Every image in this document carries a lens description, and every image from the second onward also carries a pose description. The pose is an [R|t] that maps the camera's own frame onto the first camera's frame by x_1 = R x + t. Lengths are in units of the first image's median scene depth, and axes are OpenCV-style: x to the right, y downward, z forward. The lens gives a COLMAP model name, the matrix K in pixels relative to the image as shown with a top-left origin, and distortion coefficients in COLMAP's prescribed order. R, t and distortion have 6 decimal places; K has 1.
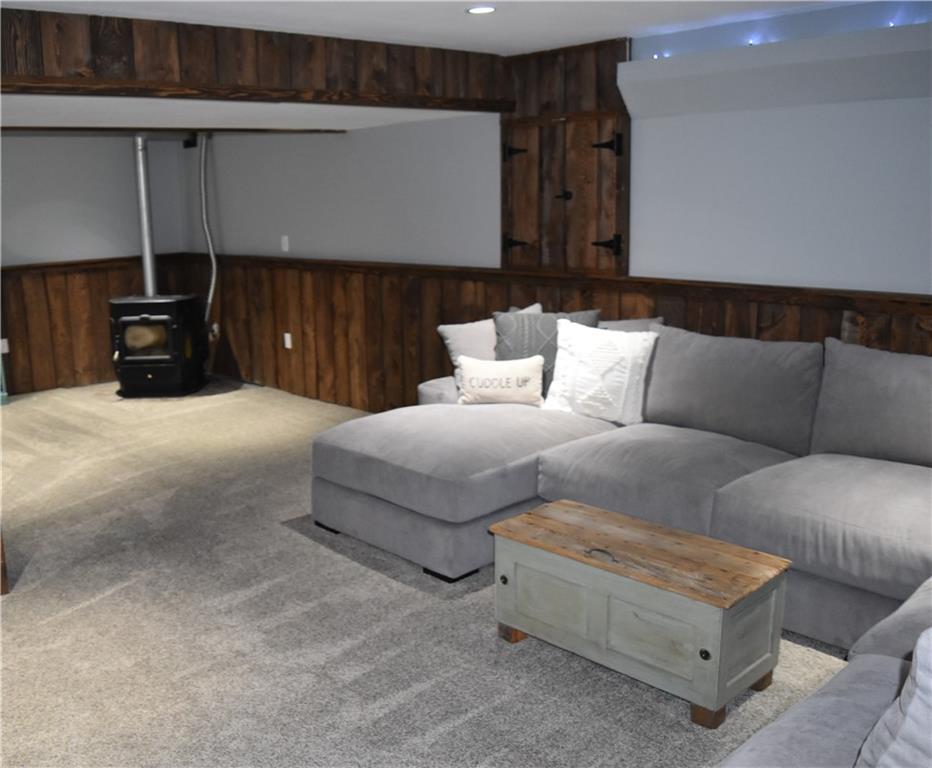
lens RADIAL K [[903.9, 0, 465.9], [0, 903.9, 382.7], [0, 0, 1]] dist [-0.062419, 0.000000]
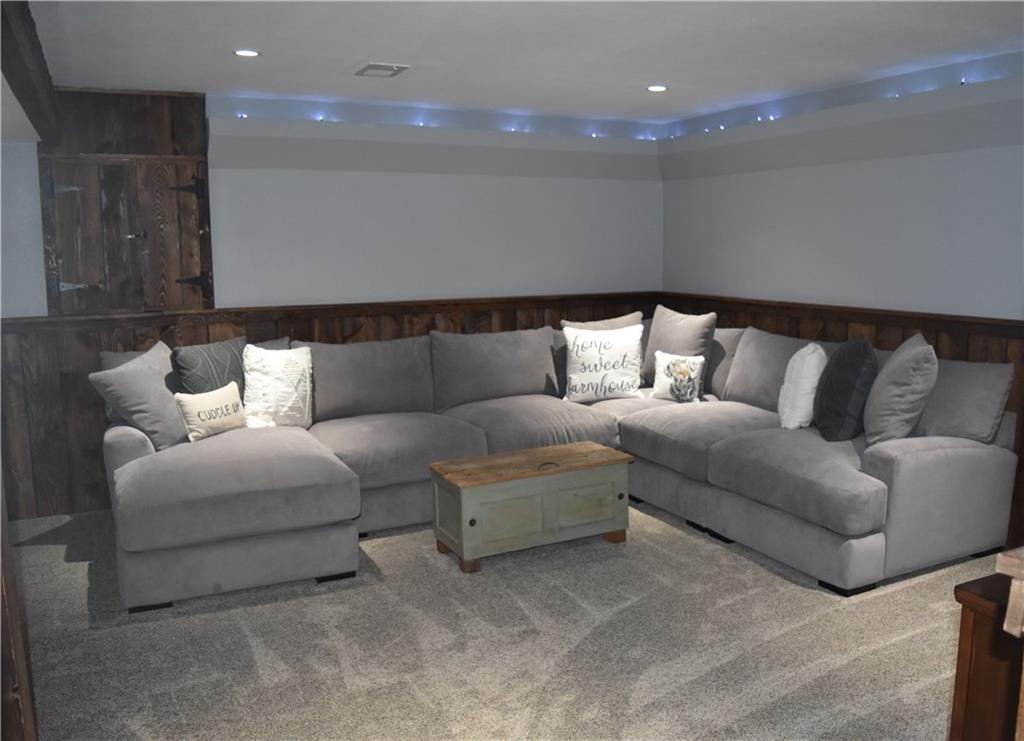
lens RADIAL K [[834.6, 0, 513.0], [0, 834.6, 372.1], [0, 0, 1]] dist [-0.046458, -0.005401]
pose [[0.309874, -0.118837, 0.943322, -0.750460], [0.202750, 0.977596, 0.056553, -0.030257], [-0.928908, 0.173735, 0.327026, 0.392012]]
